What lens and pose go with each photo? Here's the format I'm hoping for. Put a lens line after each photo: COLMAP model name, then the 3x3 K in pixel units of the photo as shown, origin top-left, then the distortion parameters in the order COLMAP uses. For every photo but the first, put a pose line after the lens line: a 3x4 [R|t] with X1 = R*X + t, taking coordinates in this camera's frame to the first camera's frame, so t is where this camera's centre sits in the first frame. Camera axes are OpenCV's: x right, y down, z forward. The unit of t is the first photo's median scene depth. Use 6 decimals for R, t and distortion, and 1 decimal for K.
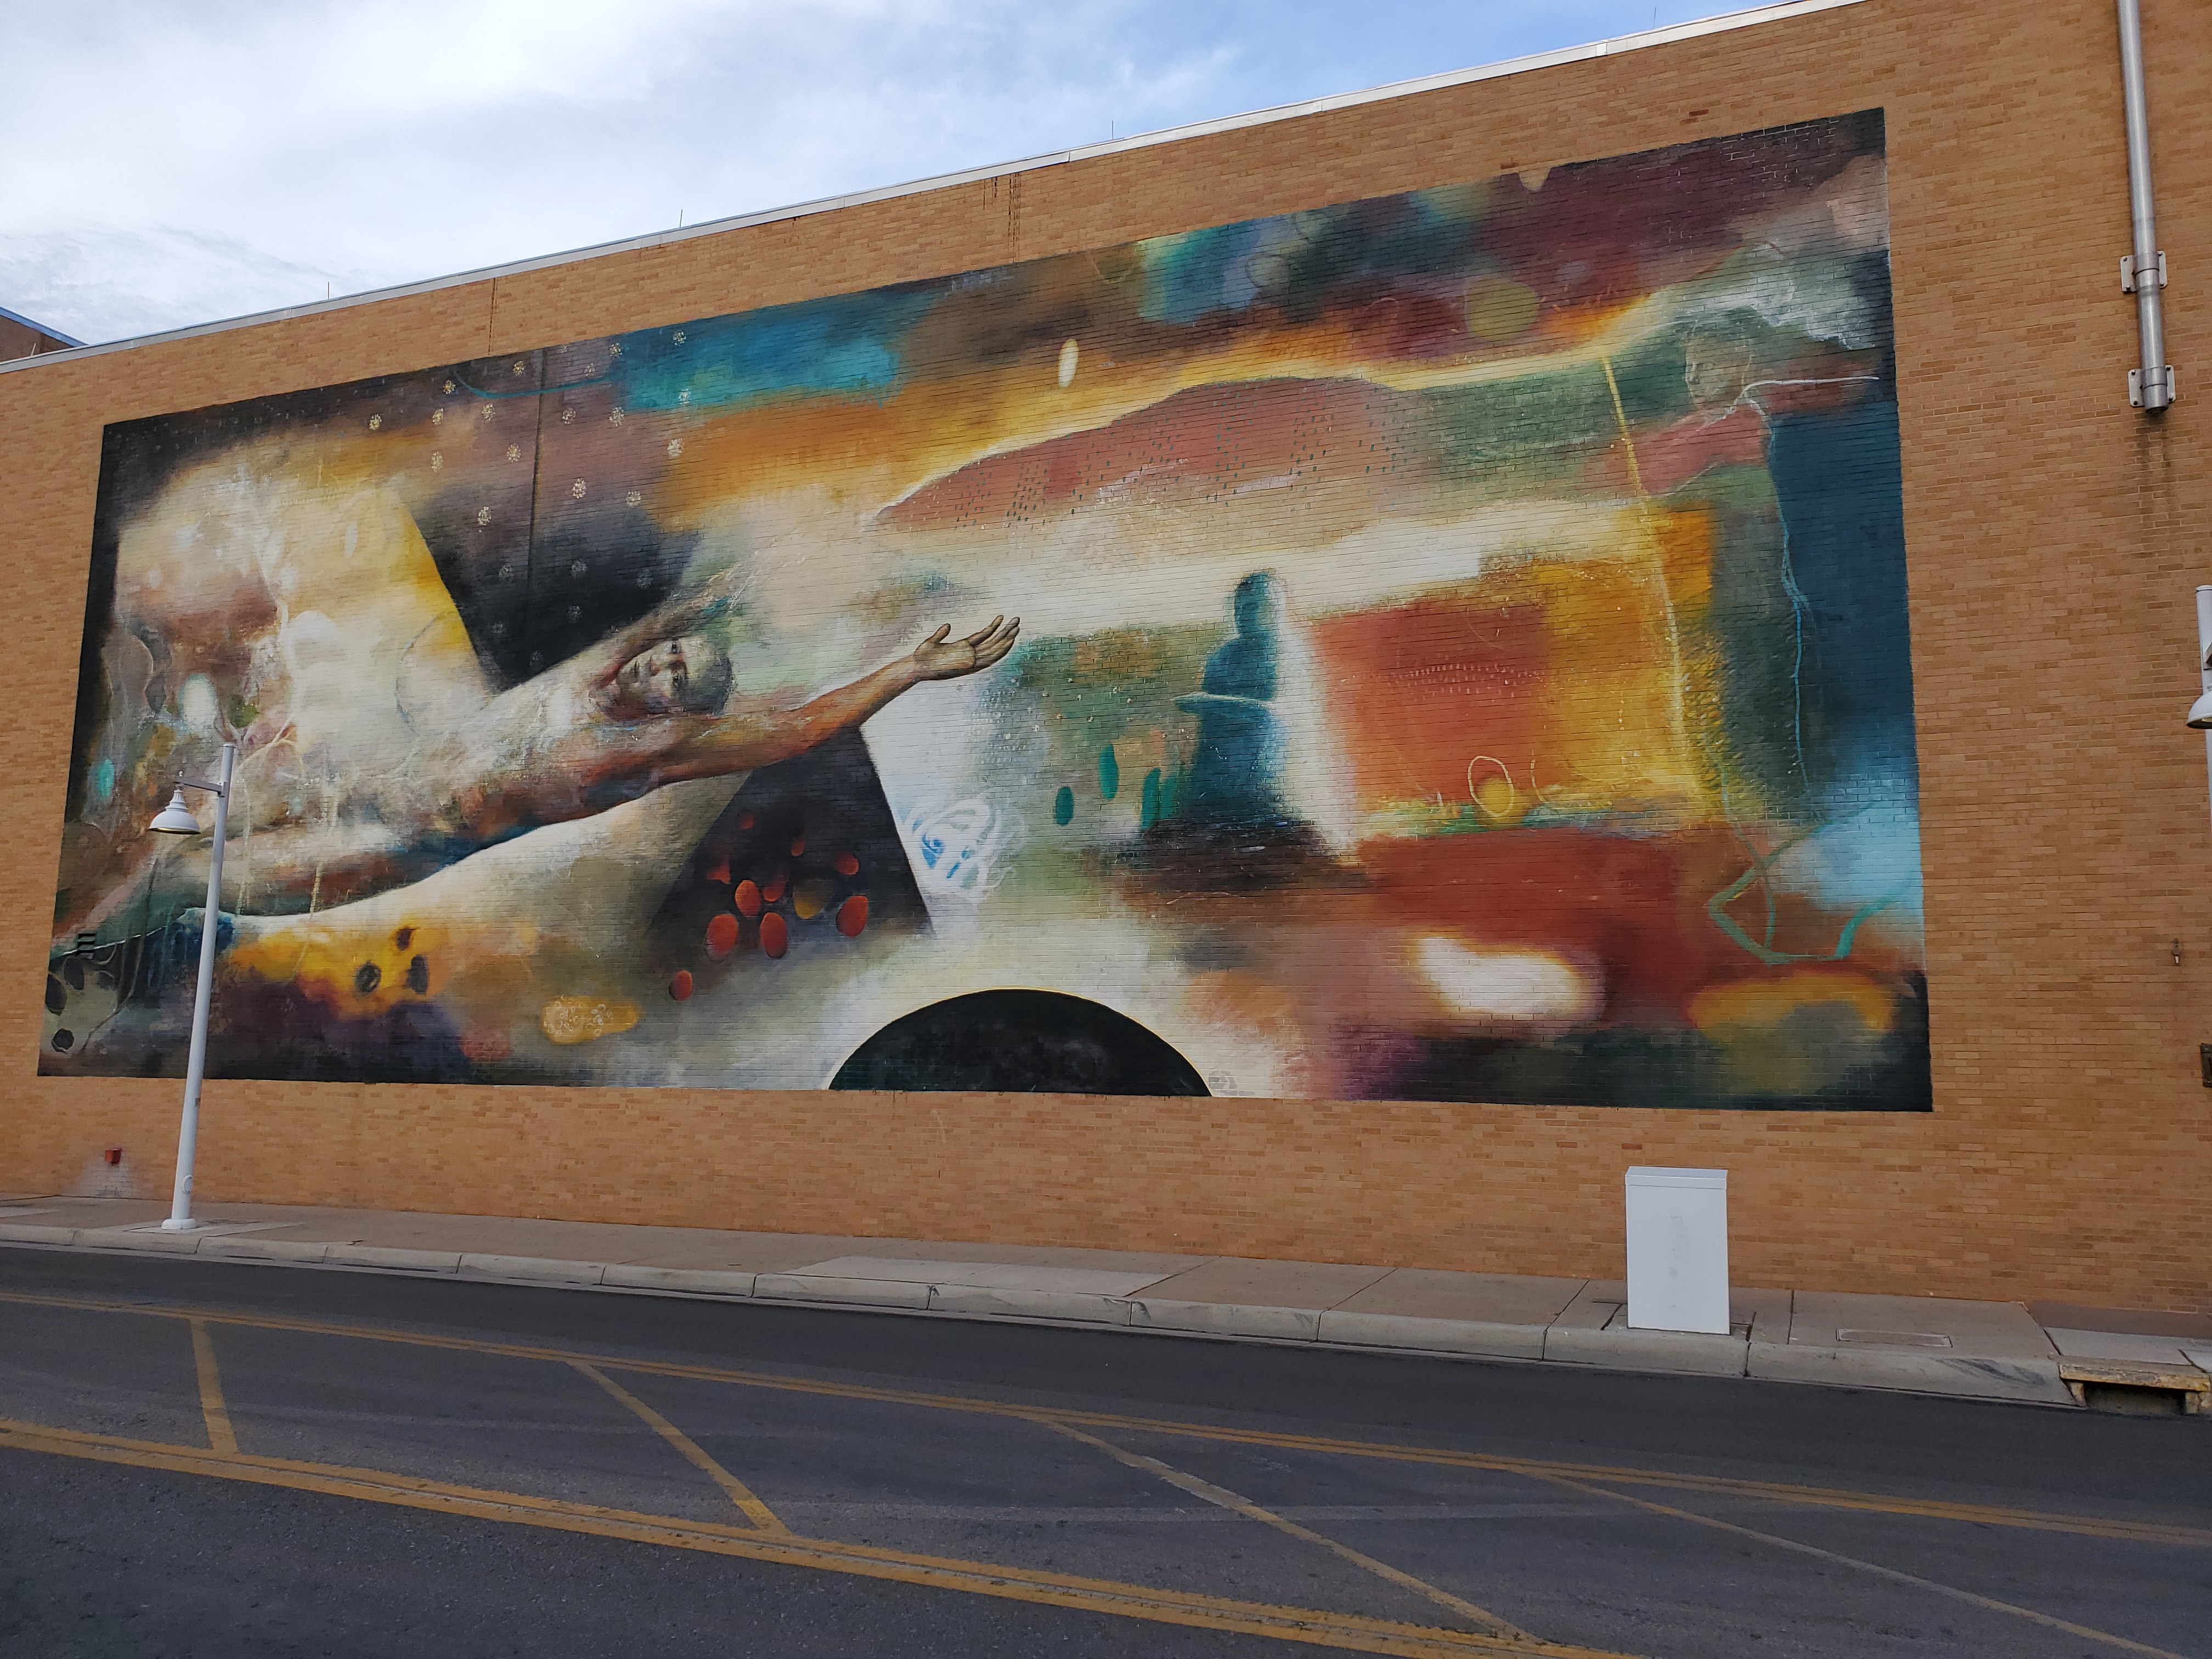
lens RADIAL K [[1660.5, 0, 1105.0], [0, 1660.5, 828.9], [0, 0, 1]] dist [0.012768, 0.014715]
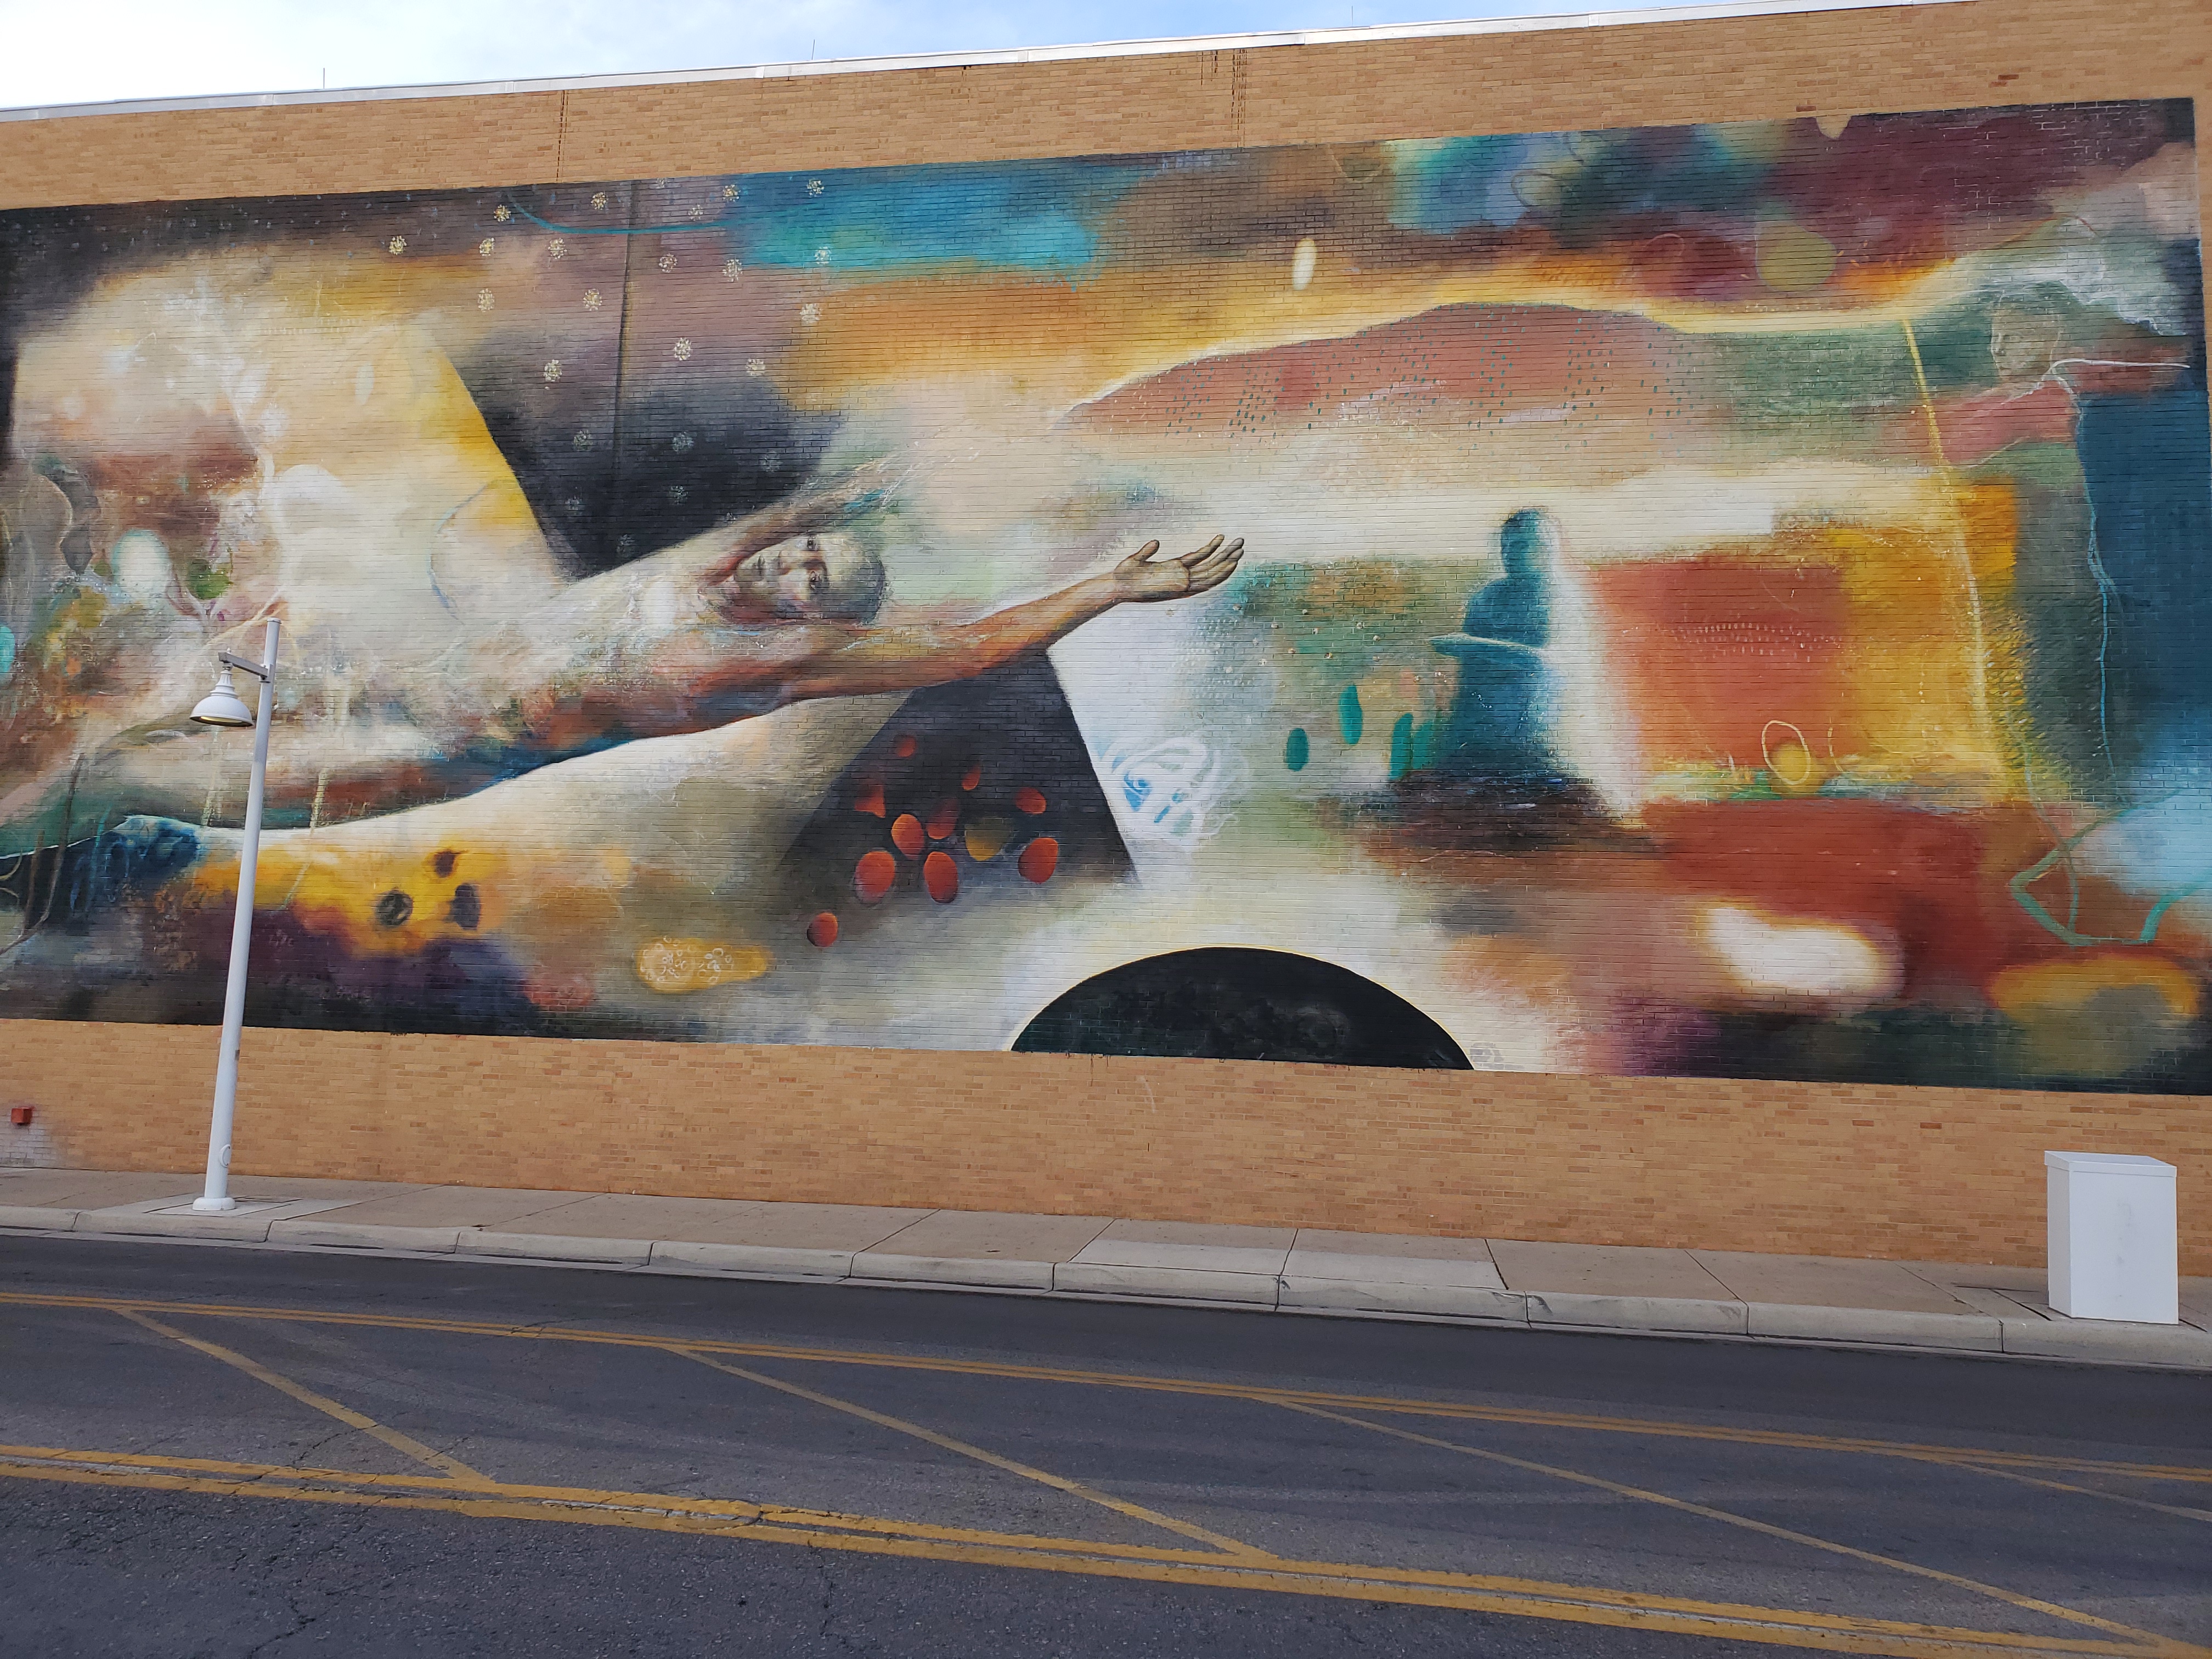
lens RADIAL K [[1660.5, 0, 1105.0], [0, 1660.5, 828.9], [0, 0, 1]] dist [0.012768, 0.014715]
pose [[0.976050, 0.043310, 0.213192, -0.305125], [-0.049683, 0.998461, 0.024623, 0.012051], [-0.211798, -0.034626, 0.976700, 0.115630]]
